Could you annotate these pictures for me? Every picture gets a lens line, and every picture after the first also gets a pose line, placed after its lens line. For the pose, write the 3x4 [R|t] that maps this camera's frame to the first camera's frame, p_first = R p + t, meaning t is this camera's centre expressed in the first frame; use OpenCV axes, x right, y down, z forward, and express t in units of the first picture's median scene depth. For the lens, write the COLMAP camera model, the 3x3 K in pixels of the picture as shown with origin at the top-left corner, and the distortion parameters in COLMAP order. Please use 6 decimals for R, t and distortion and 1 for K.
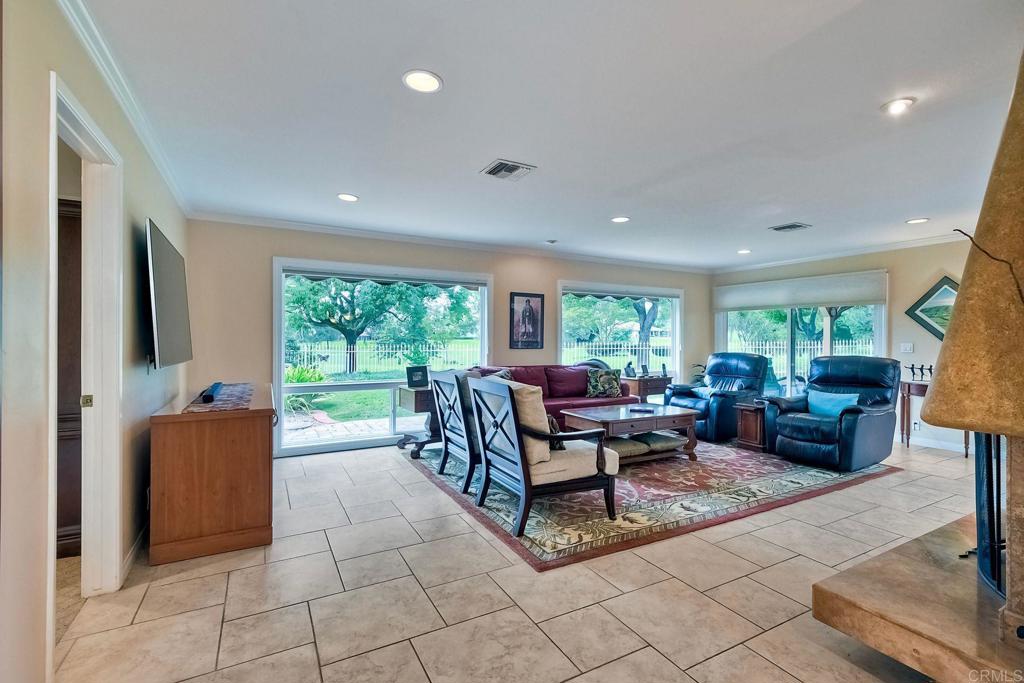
lens RADIAL K [[466.0, 0, 512.0], [0, 466.0, 341.5], [0, 0, 1]] dist [-0.000972, -0.000102]
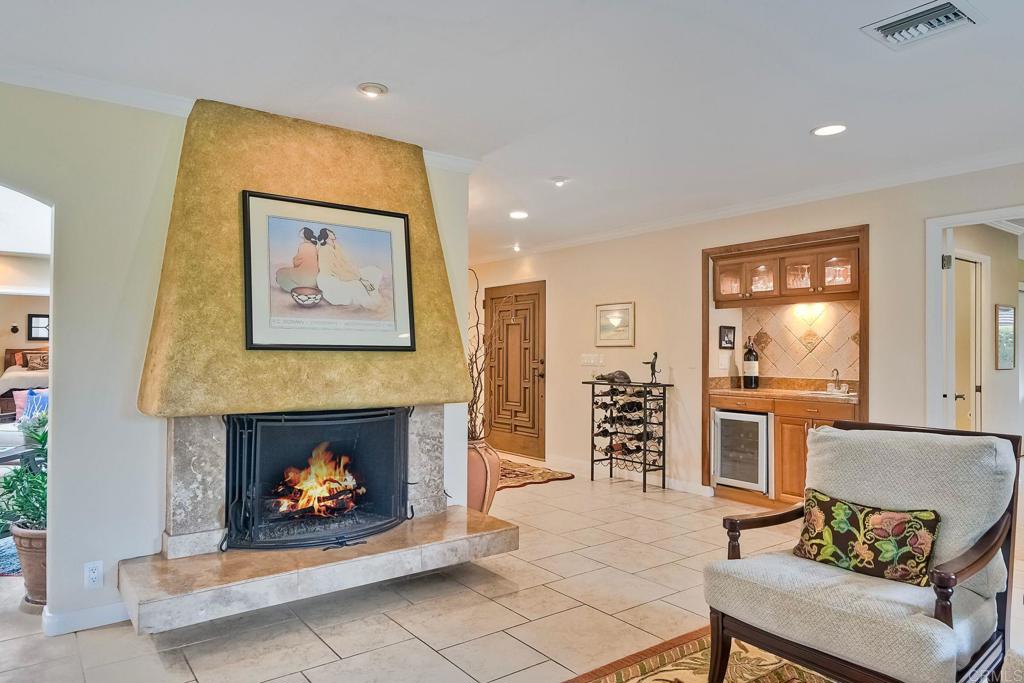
lens RADIAL K [[659.1, 0, 512.0], [0, 659.1, 341.5], [0, 0, 1]] dist [0.002786, 0.000594]
pose [[-0.989066, -0.011557, -0.147021, 0.428475], [-0.010934, 0.999927, -0.005046, -0.009464], [0.147069, -0.003384, -0.989120, 1.310555]]
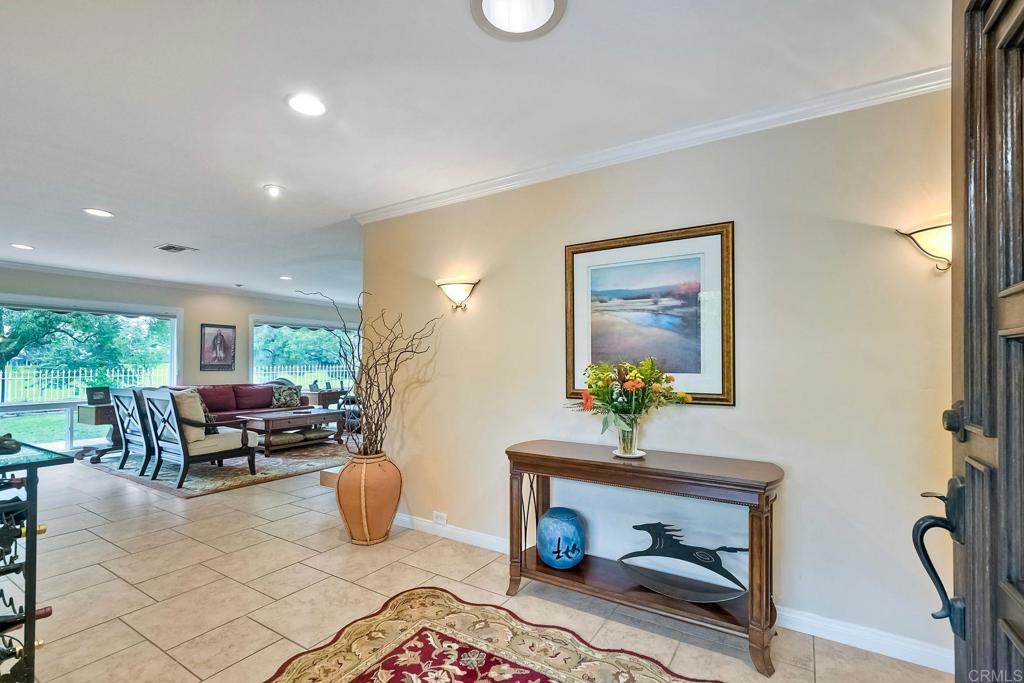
lens RADIAL K [[469.5, 0, 513.0], [0, 469.5, 353.8], [0, 0, 1]] dist [-0.000671, 0.000196]
pose [[0.871170, 0.002028, 0.490977, 0.150928], [0.008535, 0.999778, -0.019273, 0.001688], [-0.490907, 0.020981, 0.870959, -0.651544]]
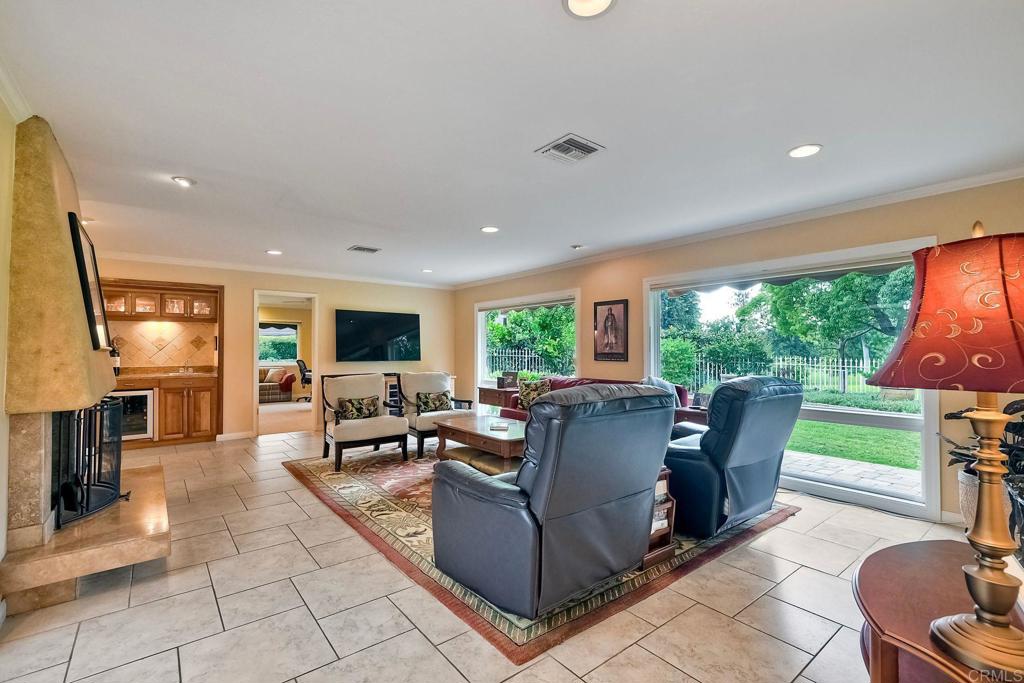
lens RADIAL K [[448.4, 0, 512.0], [0, 448.4, 341.5], [0, 0, 1]] dist [0.000549, 0.000091]
pose [[0.176992, -0.025165, -0.983891, 1.315944], [-0.004606, 0.999641, -0.026396, 0.002059], [0.984201, 0.009204, 0.176813, 0.981475]]
